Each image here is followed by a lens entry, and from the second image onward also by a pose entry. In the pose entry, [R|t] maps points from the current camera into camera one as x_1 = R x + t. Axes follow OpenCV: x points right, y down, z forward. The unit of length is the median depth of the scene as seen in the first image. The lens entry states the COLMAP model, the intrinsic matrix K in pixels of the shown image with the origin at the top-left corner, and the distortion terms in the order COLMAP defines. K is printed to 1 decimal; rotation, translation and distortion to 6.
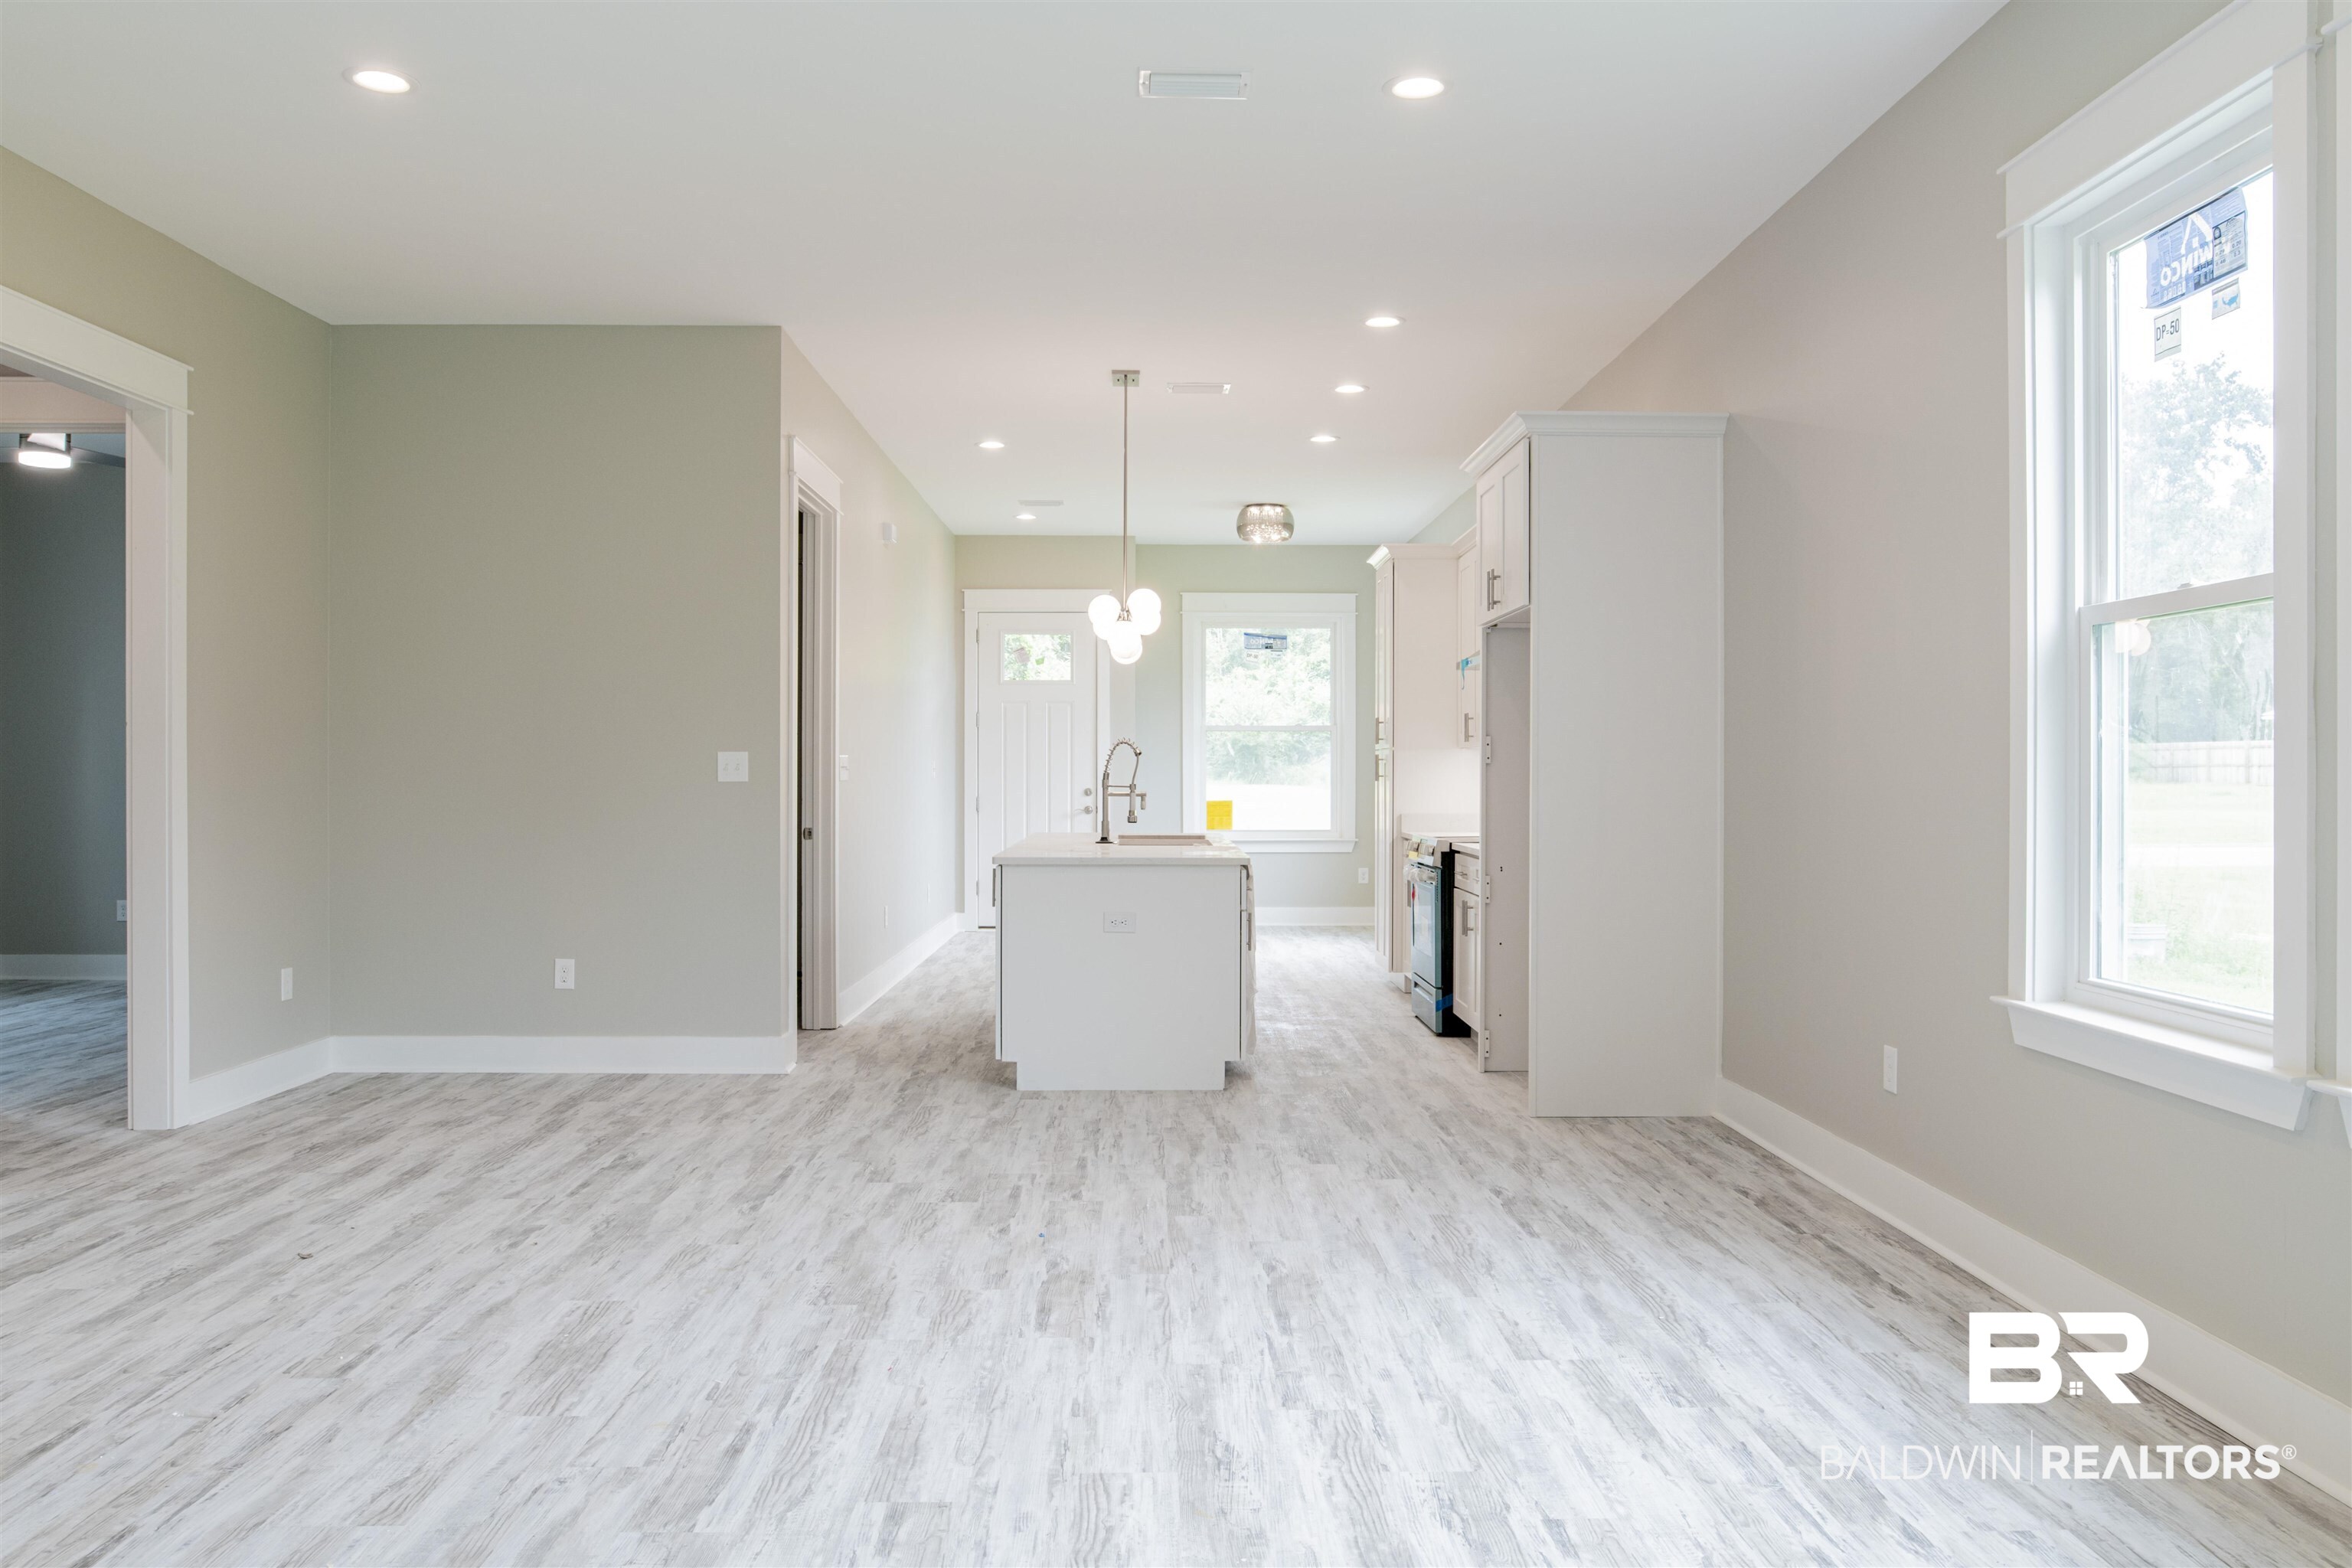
lens RADIAL K [[1749.2, 0, 1192.1], [0, 1749.2, 781.2], [0, 0, 1]] dist [-0.035150, 0.024166]
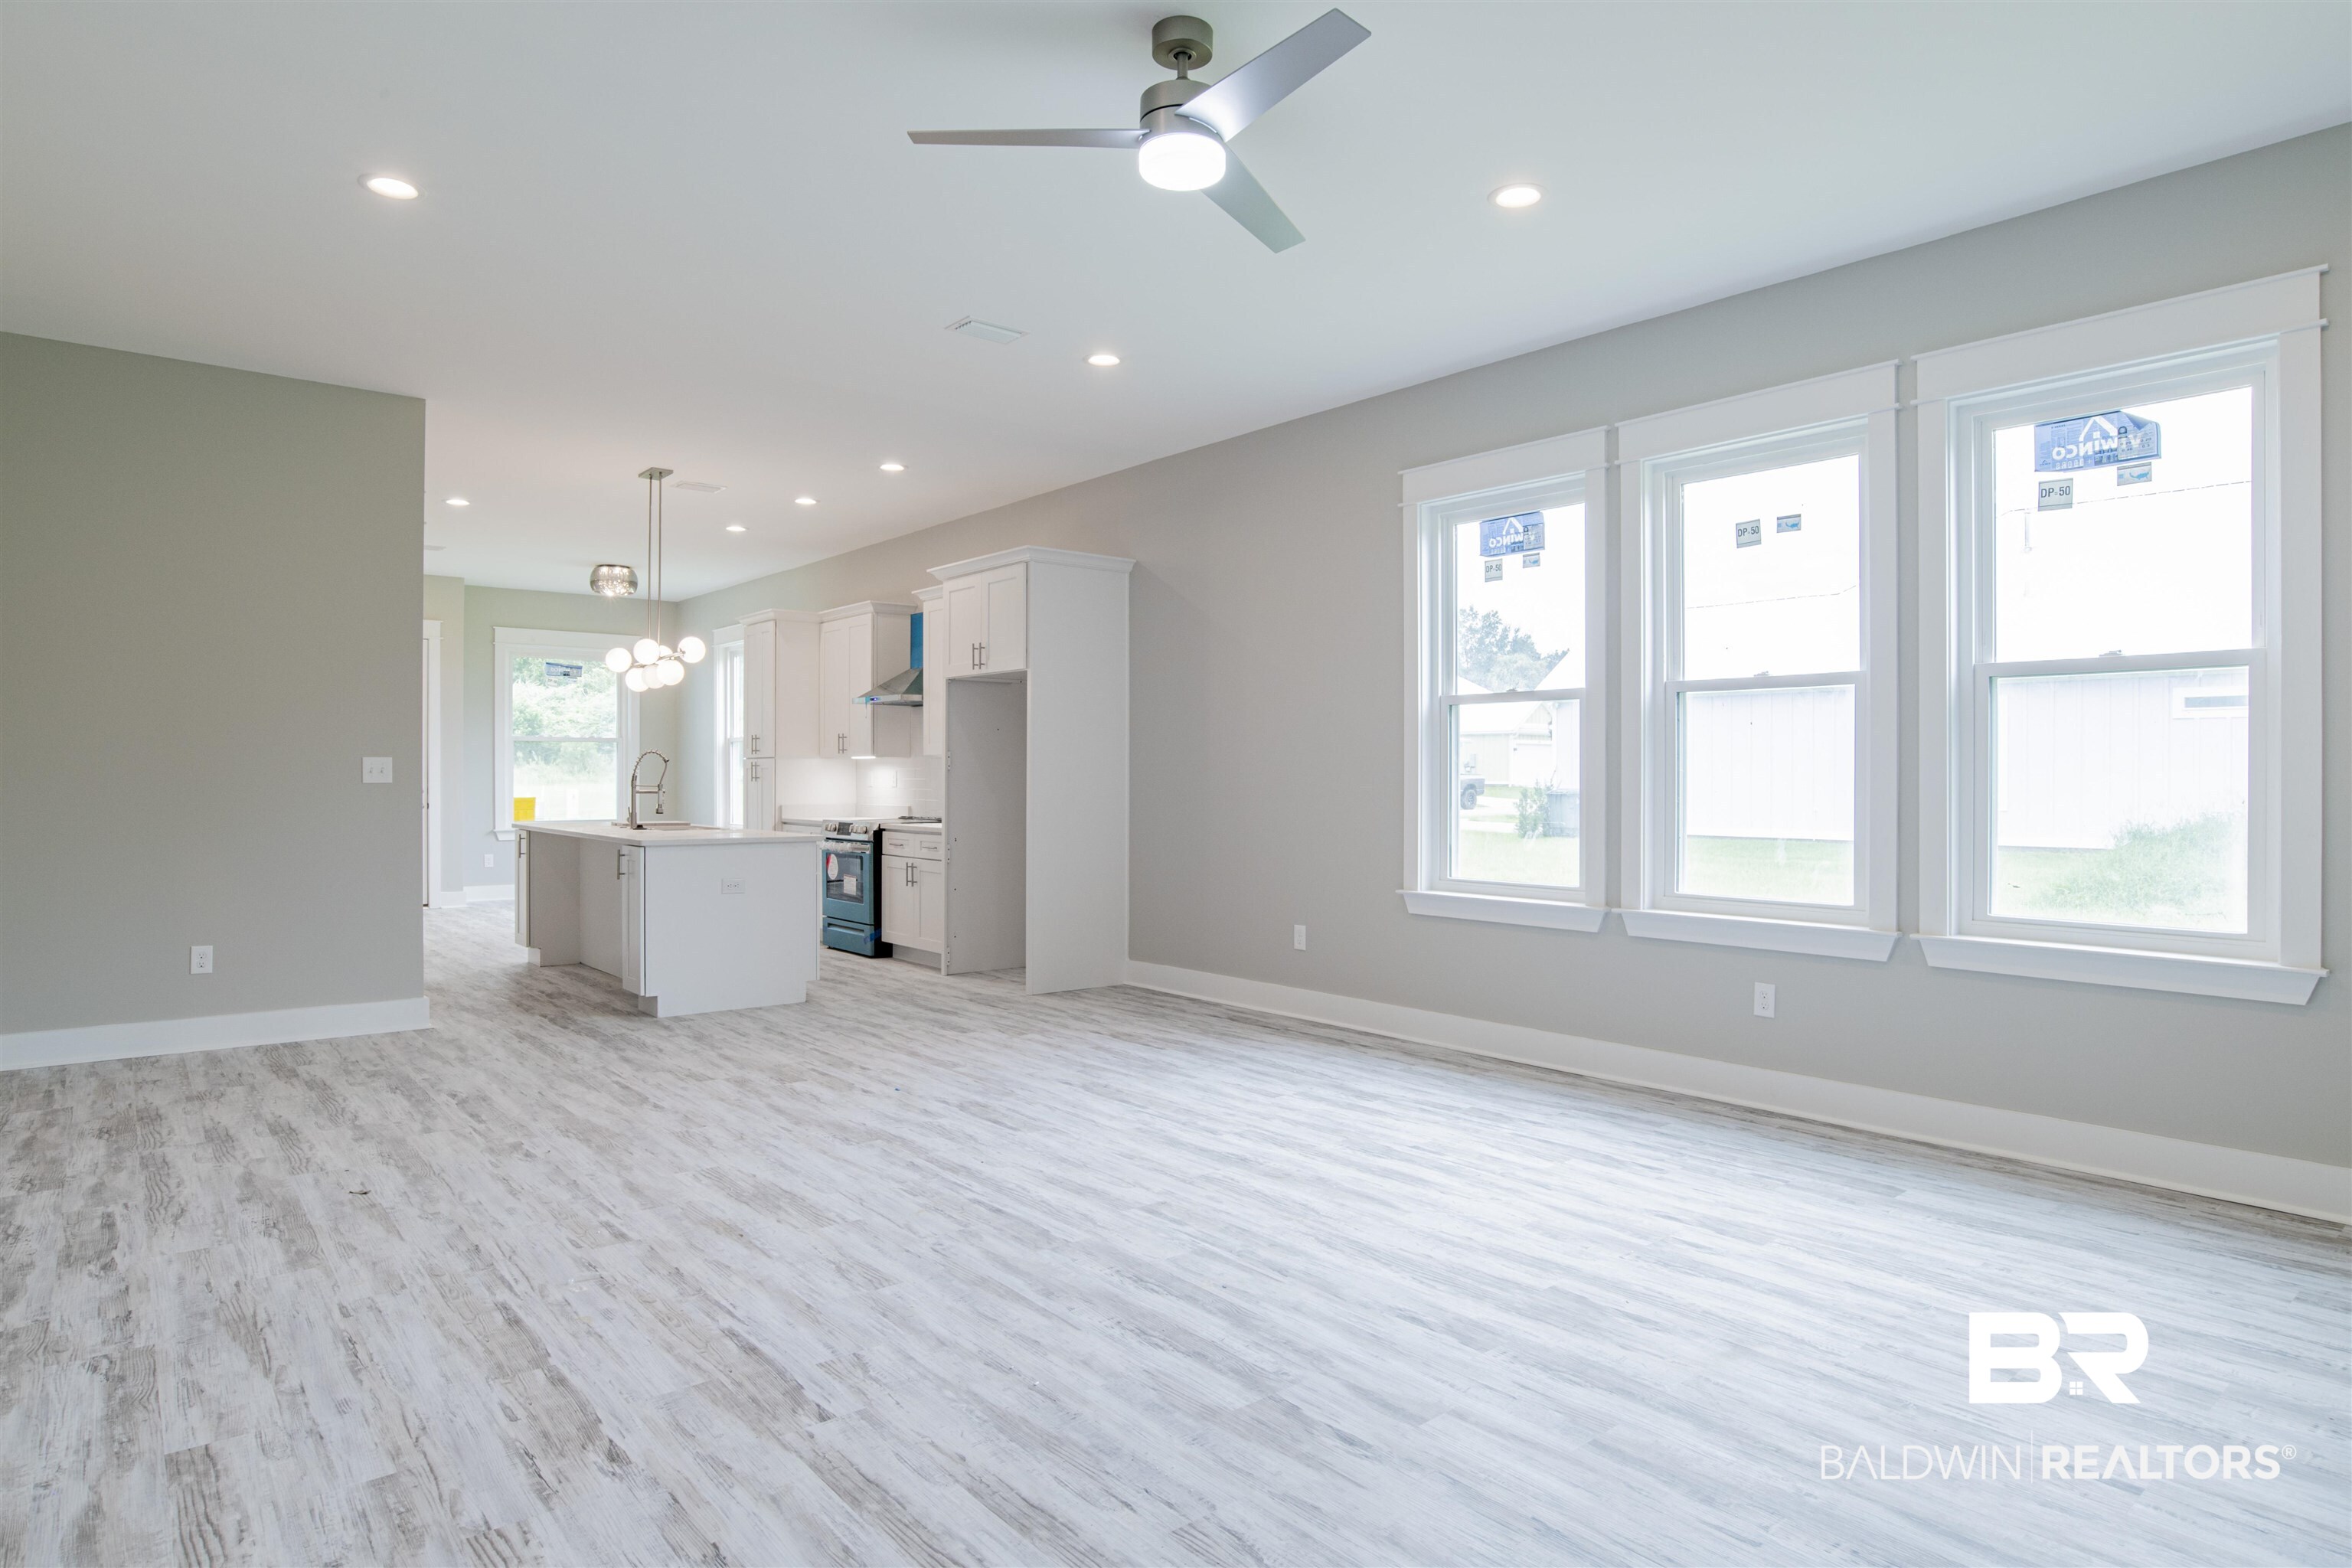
lens RADIAL K [[1319.9, 0, 1184.5], [0, 1319.9, 779.5], [0, 0, 1]] dist [-0.058635, 0.024886]
pose [[0.781300, -0.000938, 0.624155, -0.713781], [0.001653, 0.999998, -0.000567, -0.001087], [-0.624153, 0.001475, 0.781301, -0.021378]]
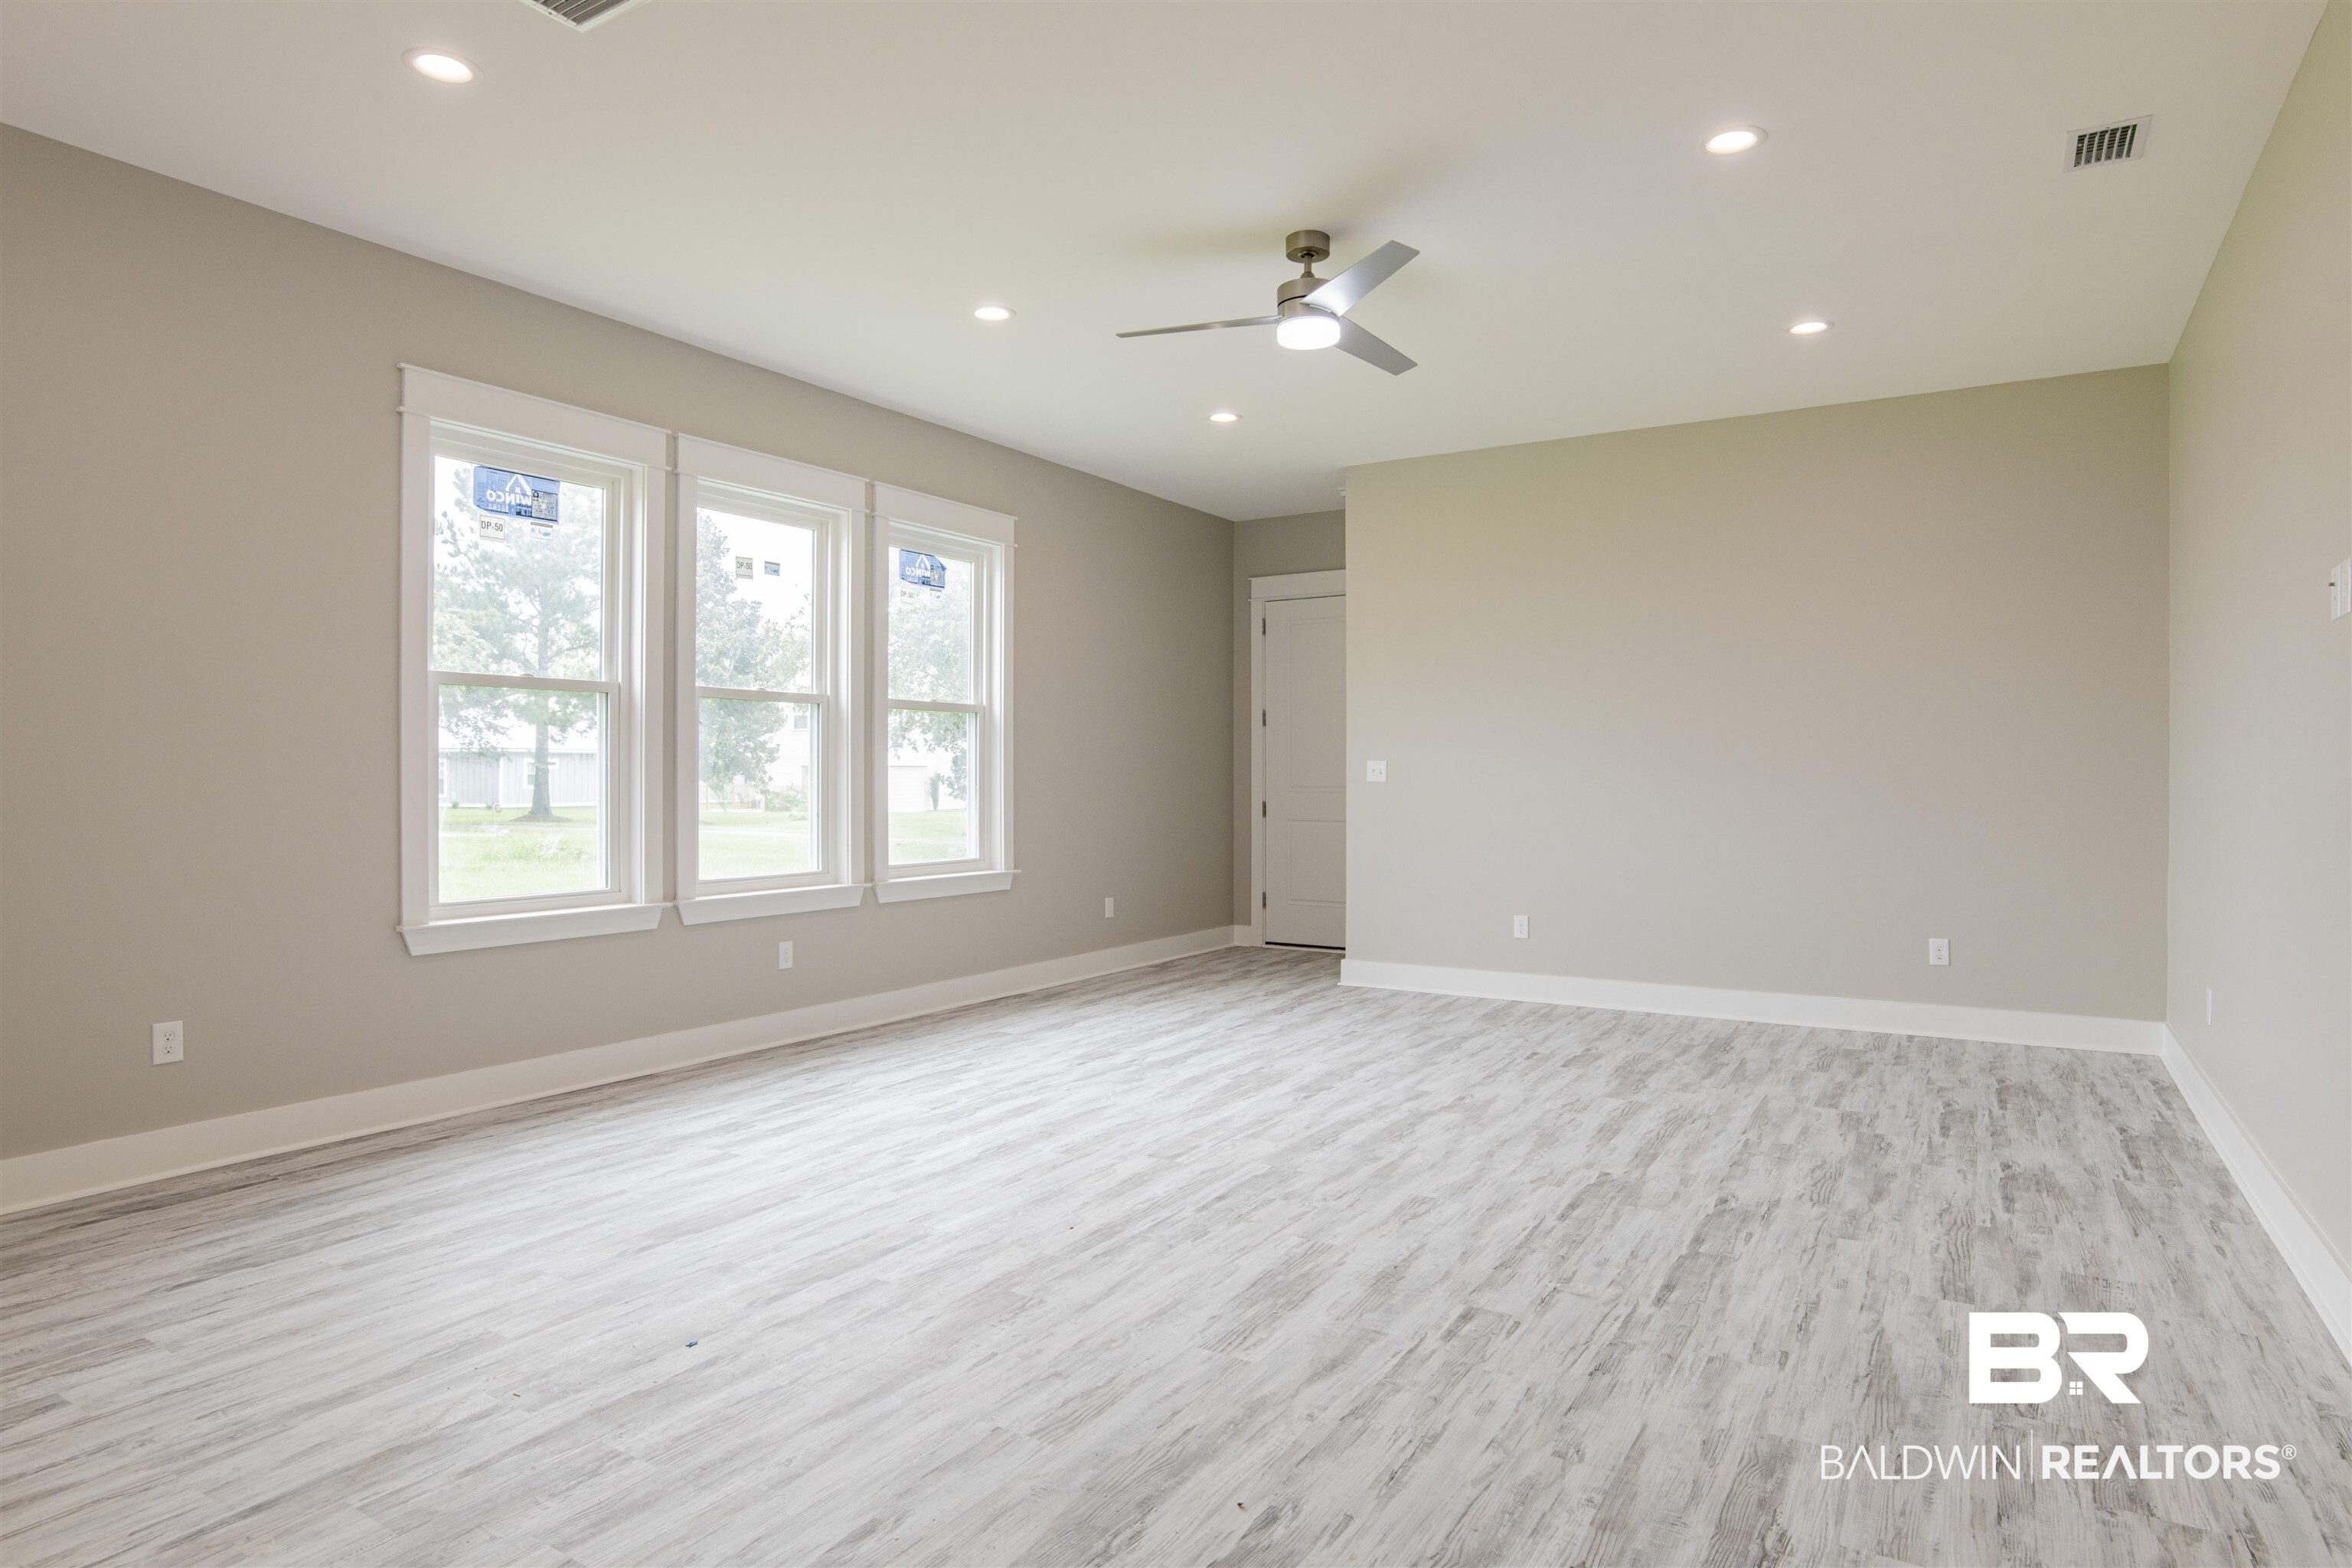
lens RADIAL K [[1319.9, 0, 1184.5], [0, 1319.9, 779.5], [0, 0, 1]] dist [-0.058635, 0.024886]
pose [[-0.838343, -0.004236, 0.545126, -0.737300], [0.001057, 0.999955, 0.009397, -0.010942], [-0.545141, 0.008454, -0.838302, 1.674249]]
